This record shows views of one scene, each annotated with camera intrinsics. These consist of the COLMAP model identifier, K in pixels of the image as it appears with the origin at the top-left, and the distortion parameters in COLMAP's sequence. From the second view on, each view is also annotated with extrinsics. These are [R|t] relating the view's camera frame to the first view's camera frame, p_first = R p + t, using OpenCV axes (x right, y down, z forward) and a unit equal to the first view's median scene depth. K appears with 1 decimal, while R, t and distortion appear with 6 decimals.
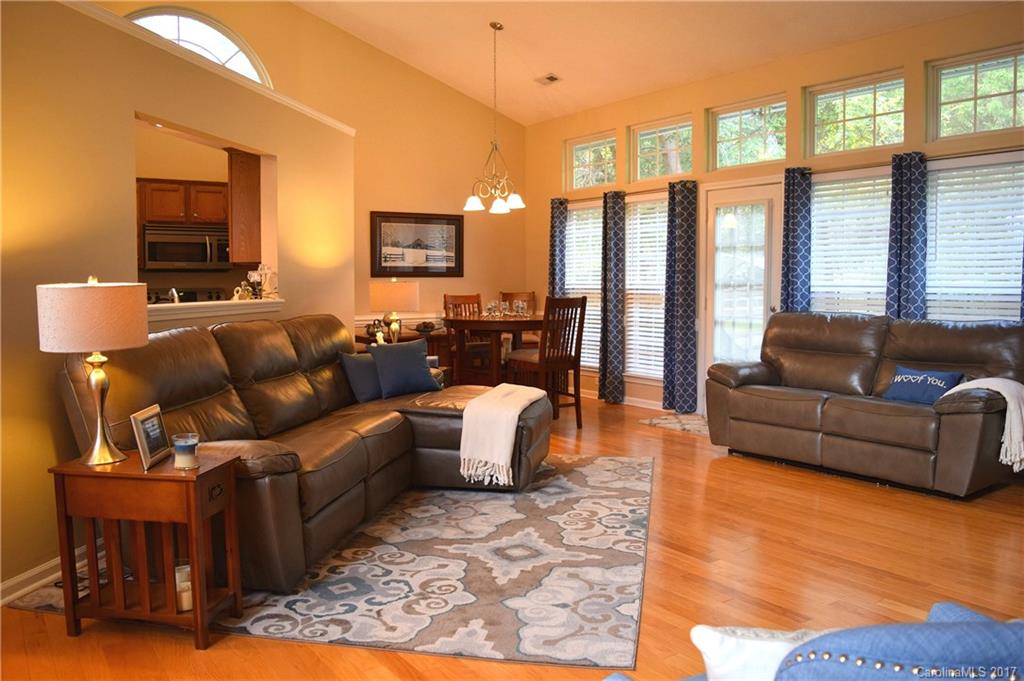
lens RADIAL K [[815.8, 0, 511.5], [0, 815.8, 316.6], [0, 0, 1]] dist [-0.076154, -0.002006]
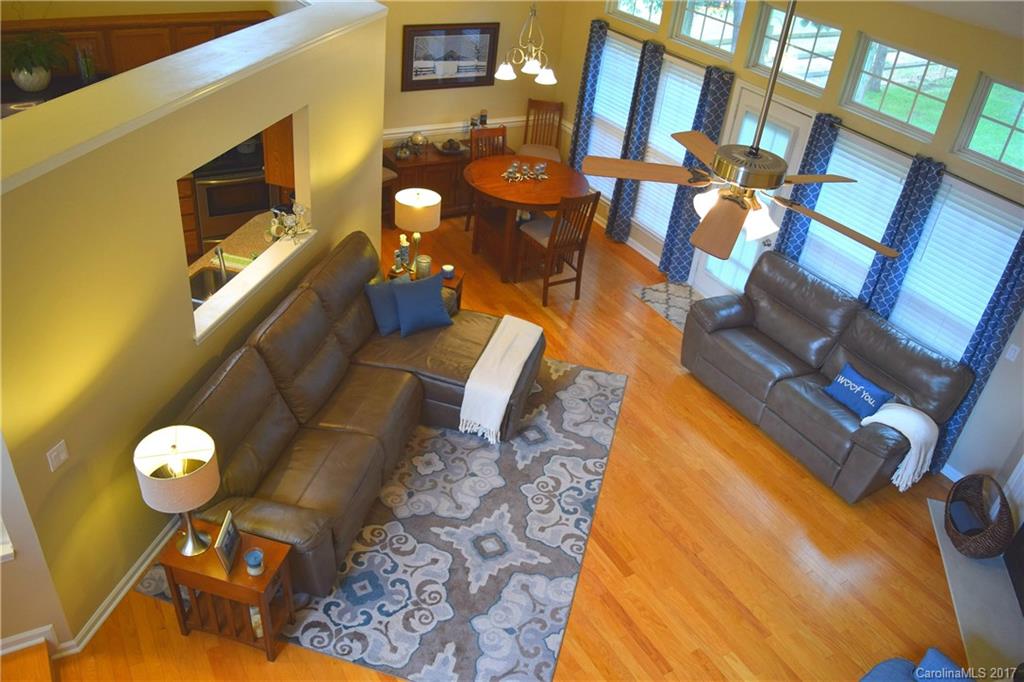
lens RADIAL K [[815.8, 0, 511.5], [0, 815.8, 317.1], [0, 0, 1]] dist [-0.076154, -0.002006]
pose [[0.992547, 0.121841, -0.002048, -0.001341], [-0.105560, 0.868072, 0.485085, -0.661373], [0.060881, -0.481254, 0.874464, -0.009185]]
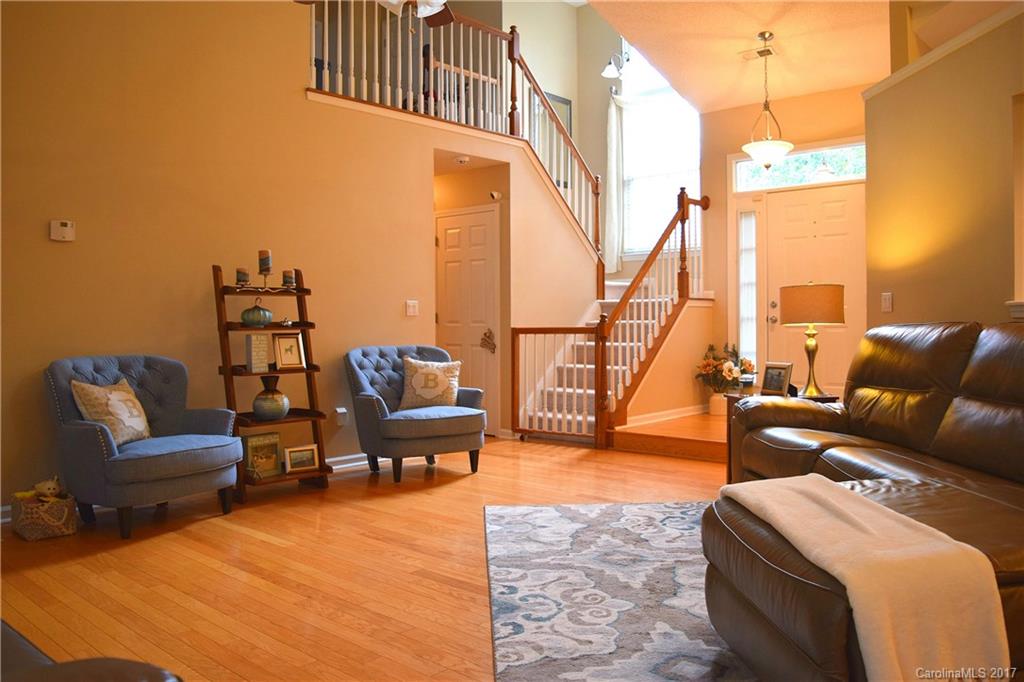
lens RADIAL K [[815.8, 0, 511.5], [0, 815.8, 317.1], [0, 0, 1]] dist [-0.076154, -0.002006]
pose [[-0.971193, 0.009236, -0.238117, 0.330970], [-0.000840, 0.999110, 0.042178, -0.031701], [0.238295, 0.041163, -0.970320, 1.751715]]
